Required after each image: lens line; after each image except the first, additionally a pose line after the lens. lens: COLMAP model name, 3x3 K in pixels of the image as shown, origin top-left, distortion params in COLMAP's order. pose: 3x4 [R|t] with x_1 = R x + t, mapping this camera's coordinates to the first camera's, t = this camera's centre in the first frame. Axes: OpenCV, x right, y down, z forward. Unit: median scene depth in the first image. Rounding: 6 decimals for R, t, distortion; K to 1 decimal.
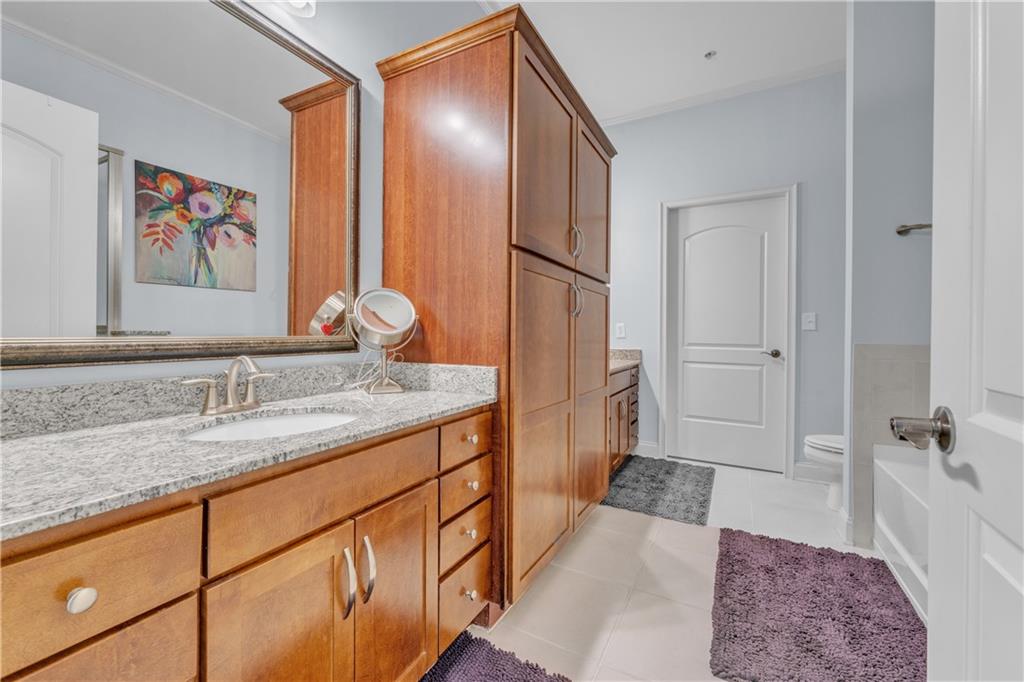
lens RADIAL K [[421.7, 0, 506.5], [0, 421.7, 333.3], [0, 0, 1]] dist [0.000056, 0.000116]
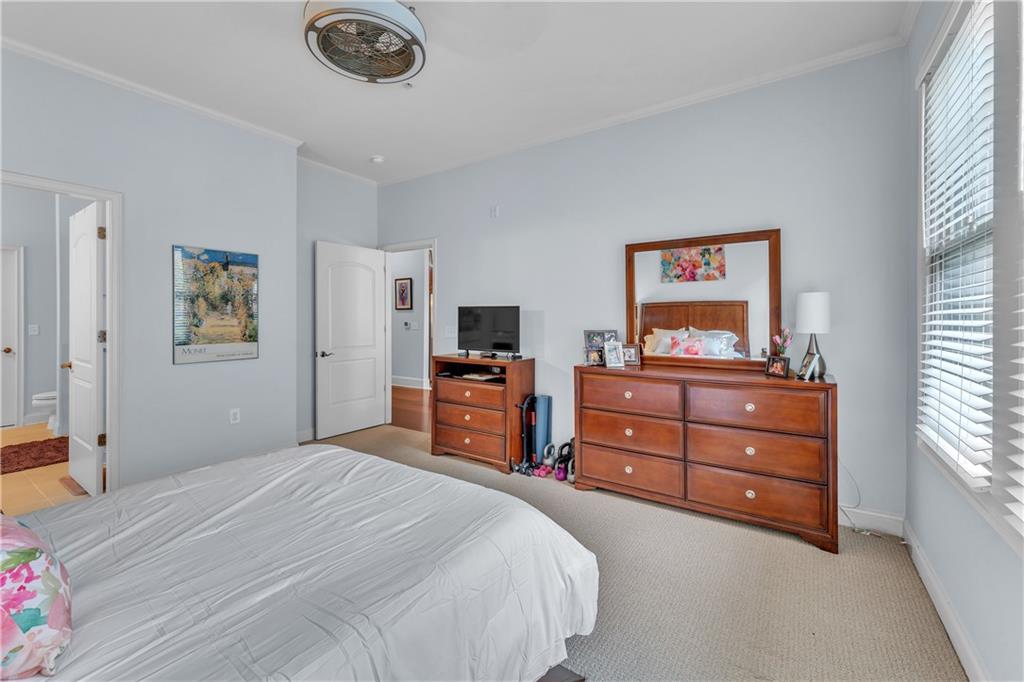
lens RADIAL K [[421.7, 0, 506.5], [0, 421.7, 333.3], [0, 0, 1]] dist [0.000056, 0.000116]
pose [[0.092575, -0.021788, 0.995467, -0.743102], [-0.013269, 0.999645, 0.023114, -0.075747], [-0.995617, -0.015348, 0.092253, -0.979158]]
